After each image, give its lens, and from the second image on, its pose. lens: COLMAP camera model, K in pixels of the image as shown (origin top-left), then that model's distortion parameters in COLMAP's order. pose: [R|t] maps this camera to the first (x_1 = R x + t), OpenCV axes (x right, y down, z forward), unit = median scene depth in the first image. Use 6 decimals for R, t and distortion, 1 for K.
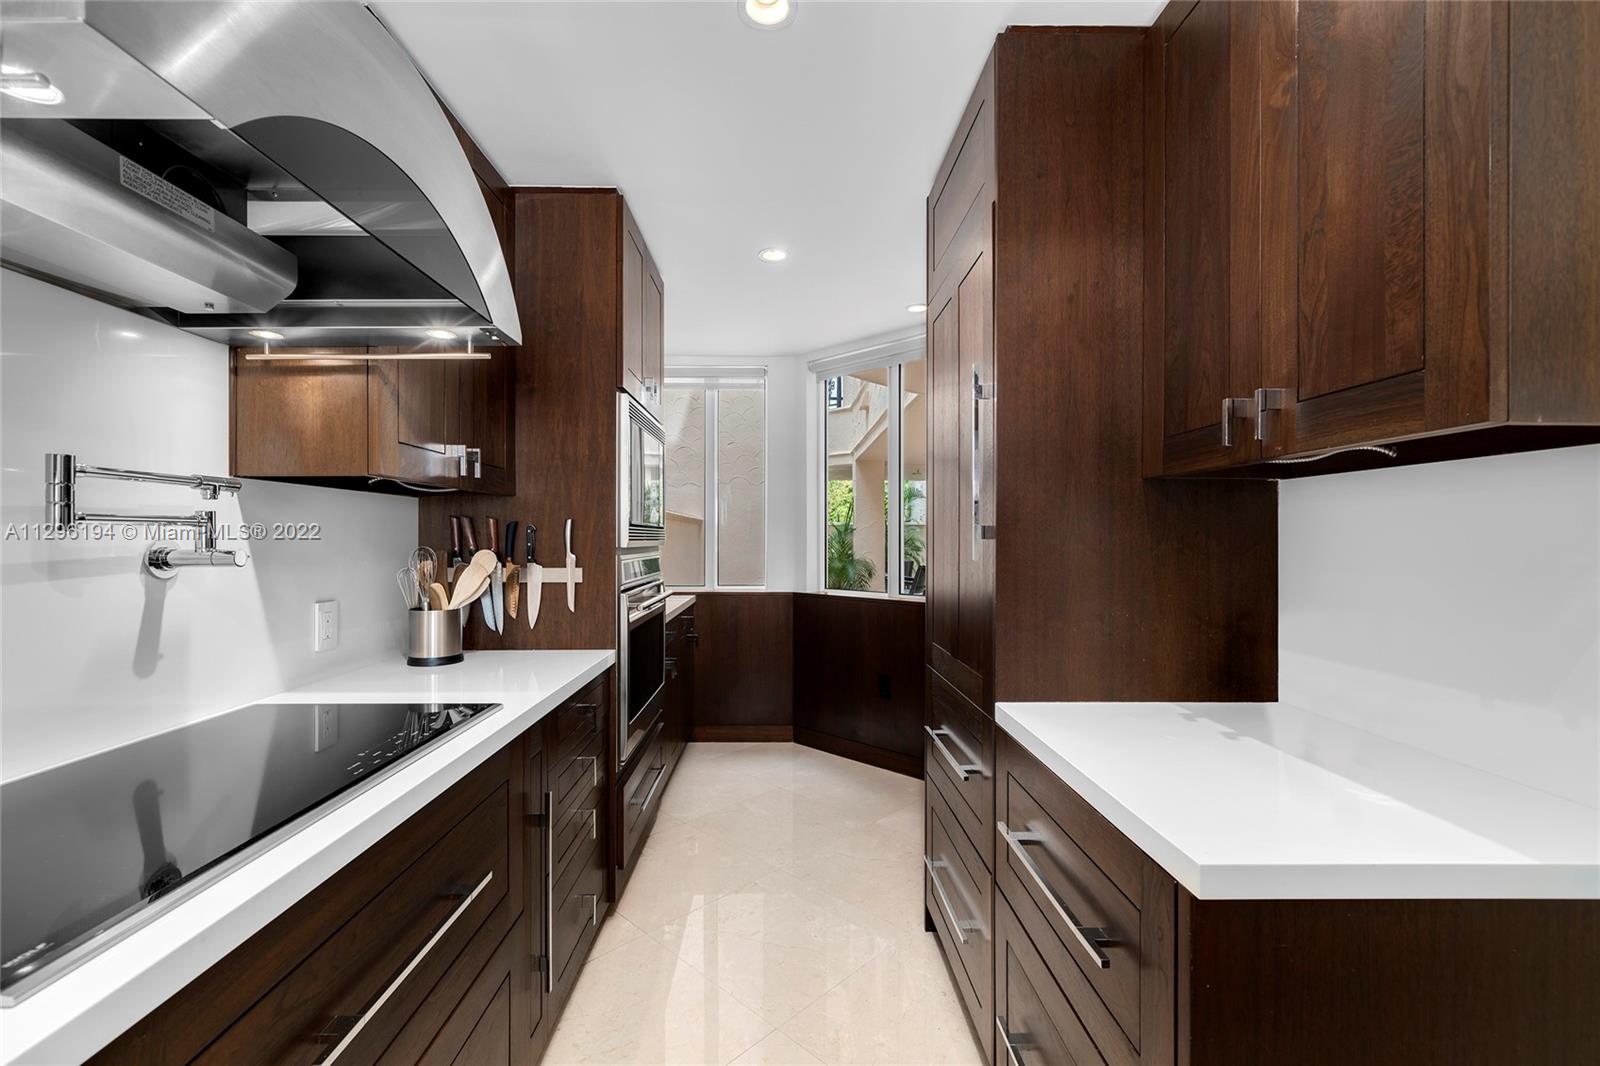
lens RADIAL K [[605.0, 0, 802.2], [0, 605.0, 526.1], [0, 0, 1]] dist [-0.008725, -0.000063]
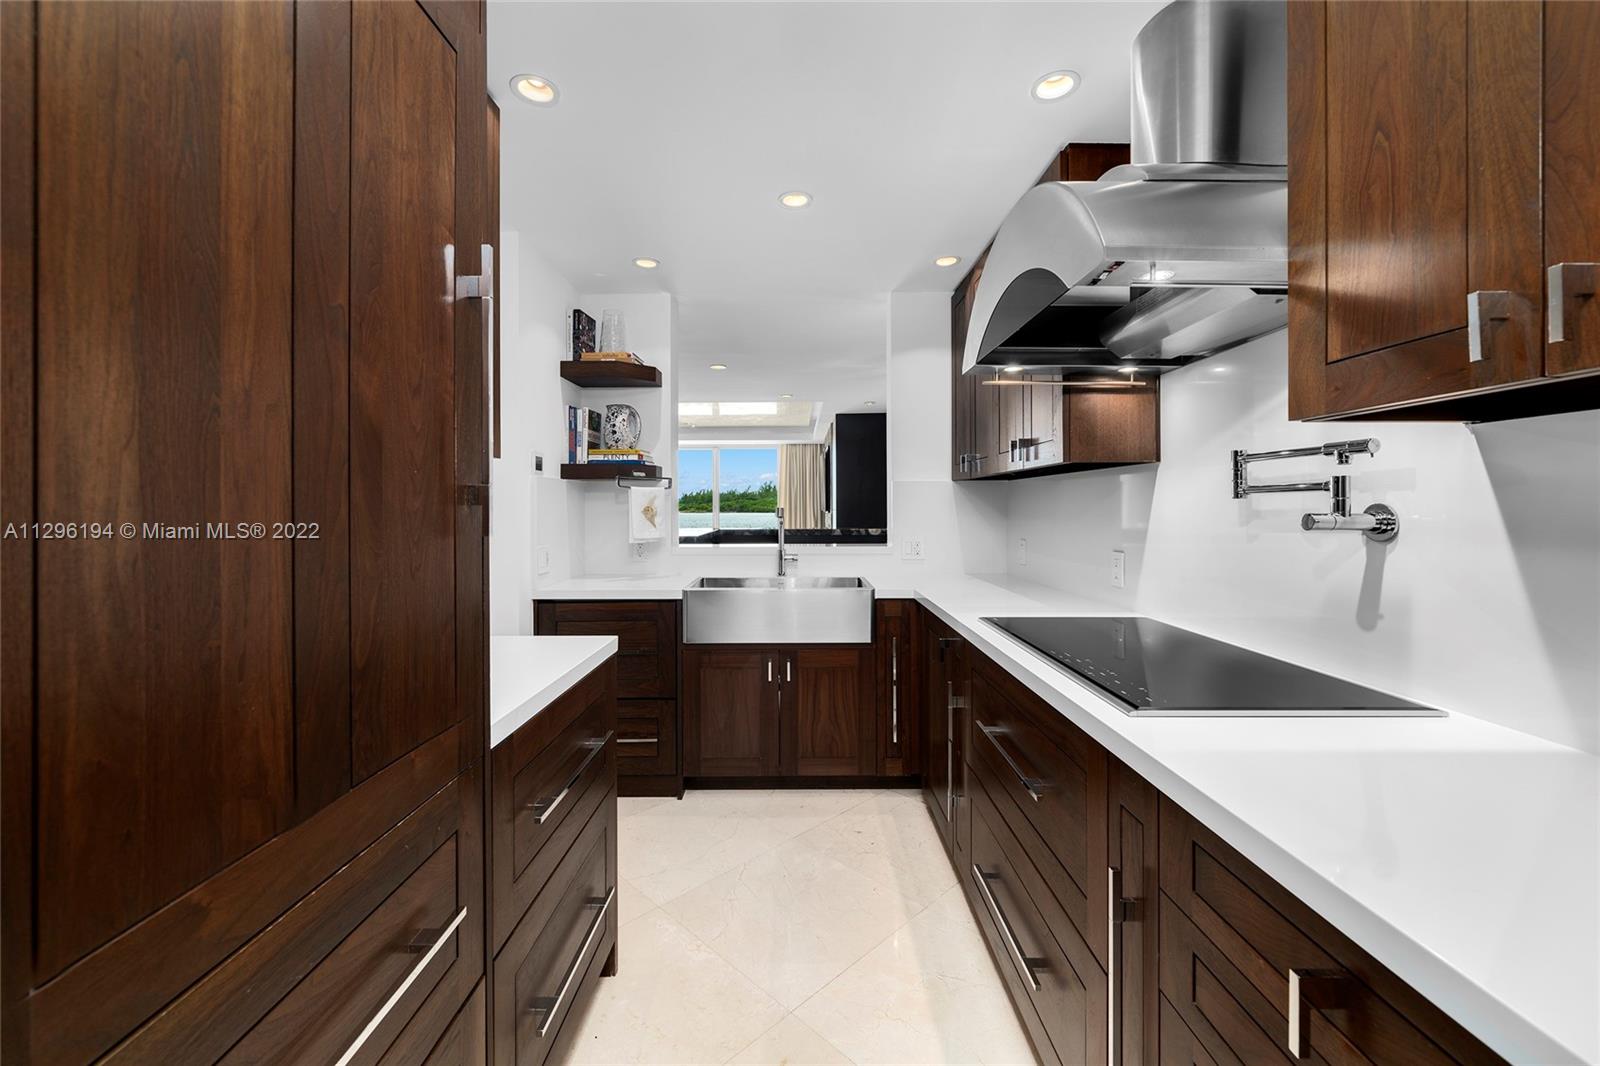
lens RADIAL K [[605.0, 0, 802.2], [0, 605.0, 526.1], [0, 0, 1]] dist [-0.008725, -0.000063]
pose [[-0.999903, -0.010766, -0.008787, -0.060087], [-0.010840, 0.999906, 0.008425, 0.065387], [0.008695, 0.008519, -0.999926, 2.099792]]
